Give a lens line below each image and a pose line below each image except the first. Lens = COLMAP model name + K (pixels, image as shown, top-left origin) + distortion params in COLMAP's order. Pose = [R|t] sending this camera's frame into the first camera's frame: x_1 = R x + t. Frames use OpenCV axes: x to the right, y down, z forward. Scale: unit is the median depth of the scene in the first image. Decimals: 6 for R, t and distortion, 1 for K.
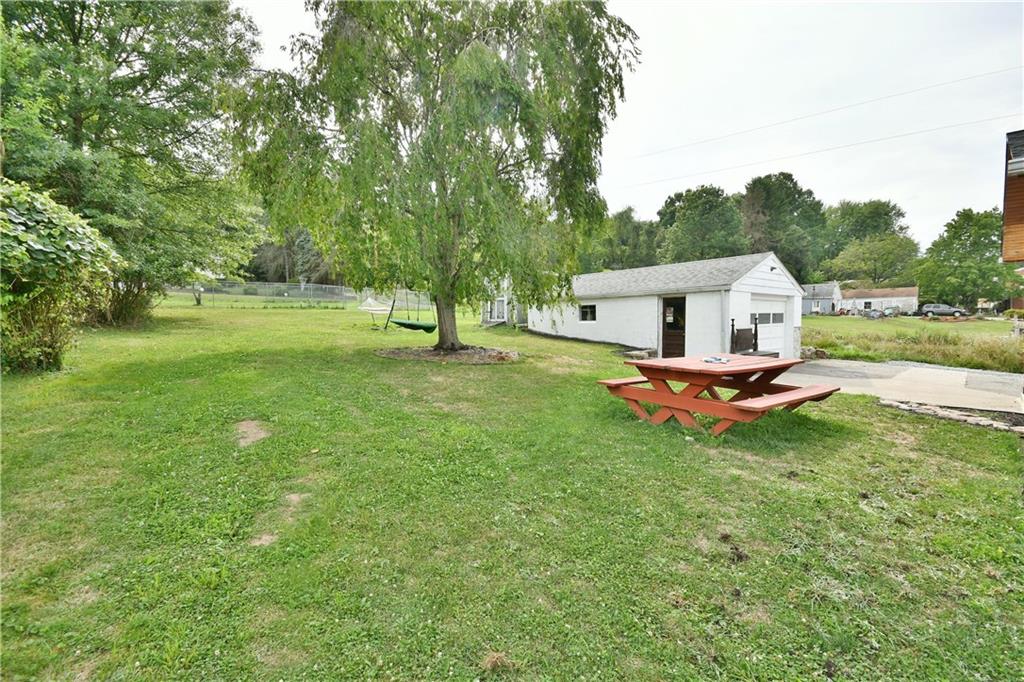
lens RADIAL K [[452.7, 0, 508.0], [0, 452.7, 346.0], [0, 0, 1]] dist [0.002606, -0.006580]
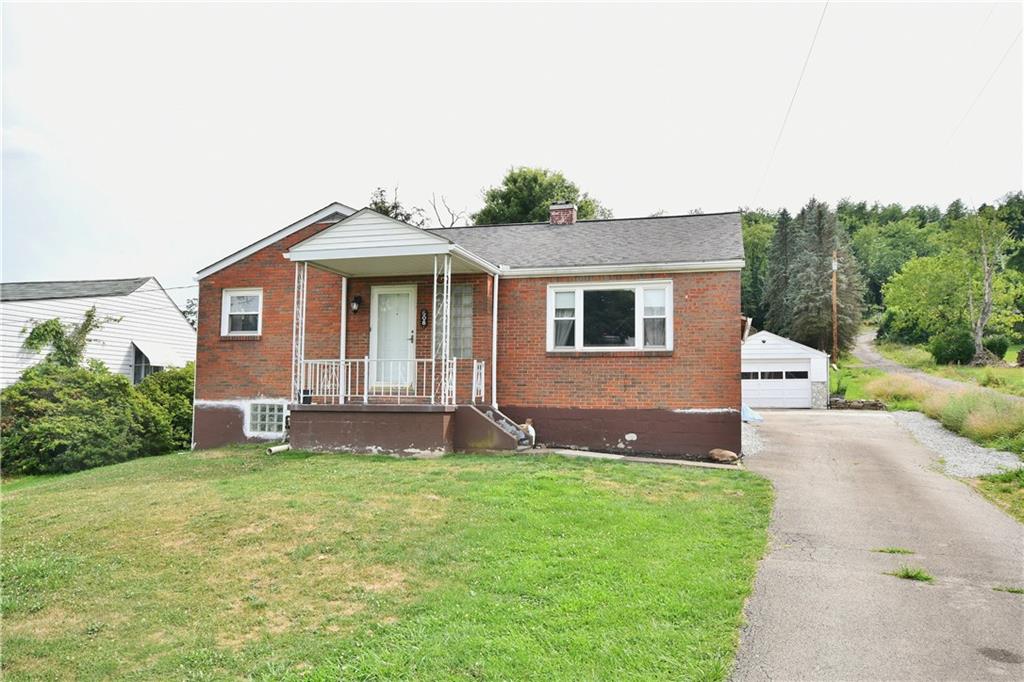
lens RADIAL K [[769.3, 0, 508.1], [0, 769.3, 339.2], [0, 0, 1]] dist [0.026165, 0.008366]
pose [[0.514483, -0.055953, -0.855673, 0.490424], [-0.056895, 0.993443, -0.099170, 0.025355], [0.855611, 0.099705, 0.507926, -0.212704]]
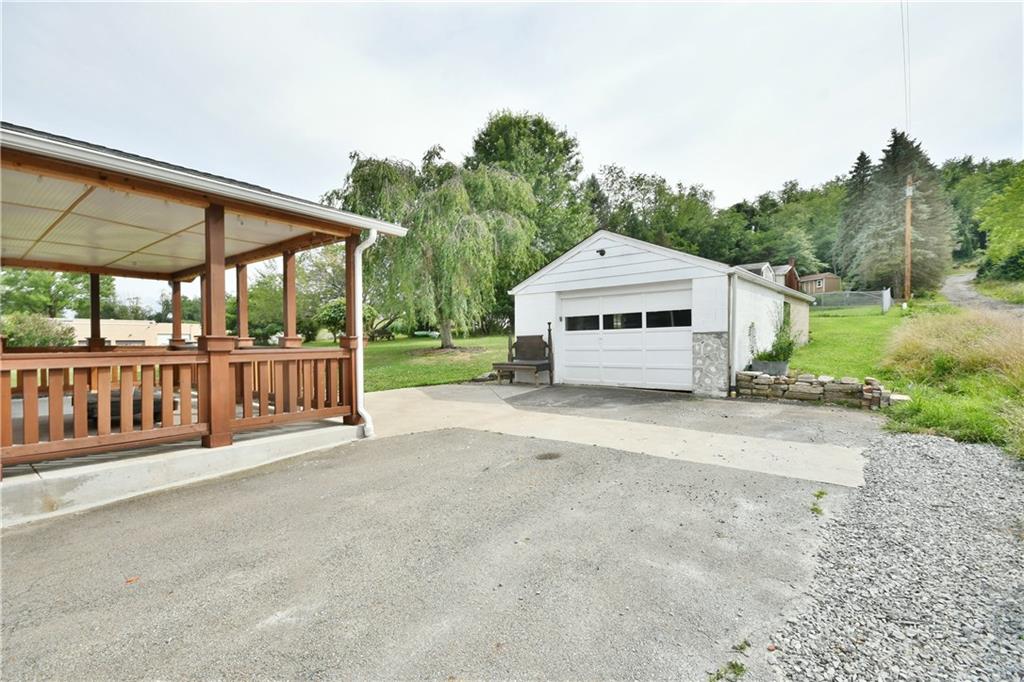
lens RADIAL K [[452.7, 0, 510.8], [0, 452.7, 343.3], [0, 0, 1]] dist [0.002606, -0.006580]
pose [[0.169493, 0.012423, -0.985453, 0.268680], [-0.043086, 0.999058, 0.005184, -0.005006], [0.984589, 0.041580, 0.169869, 0.156566]]
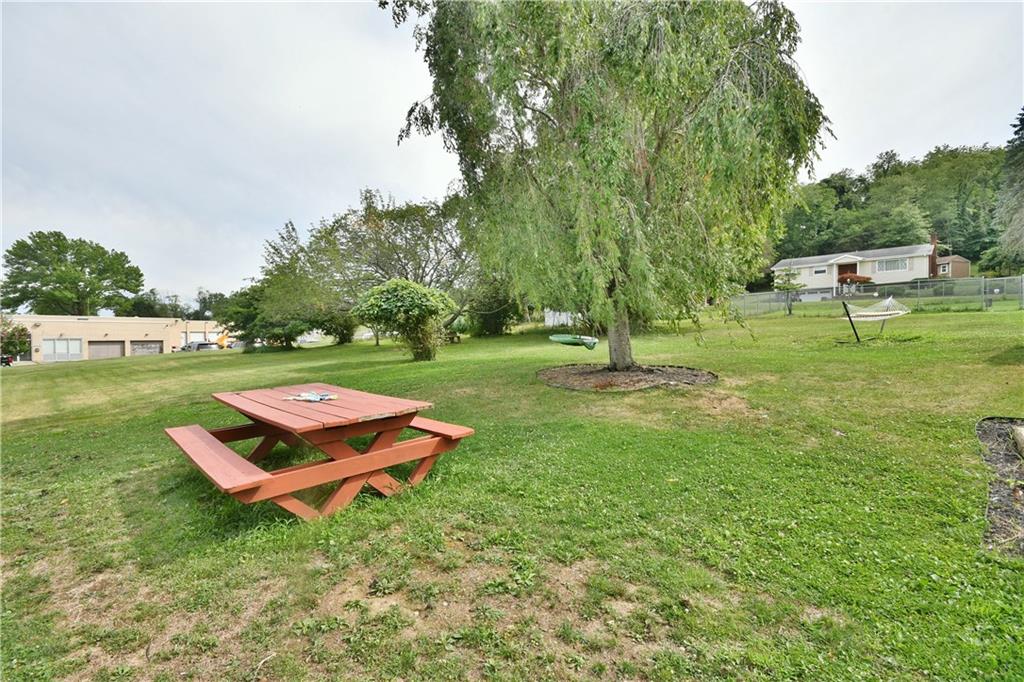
lens RADIAL K [[452.7, 0, 501.9], [0, 452.7, 340.6], [0, 0, 1]] dist [0.002606, -0.006580]
pose [[0.091868, 0.015456, -0.995651, 0.116527], [-0.041244, 0.999081, 0.011704, -0.008087], [0.994917, 0.039989, 0.092421, 0.115873]]
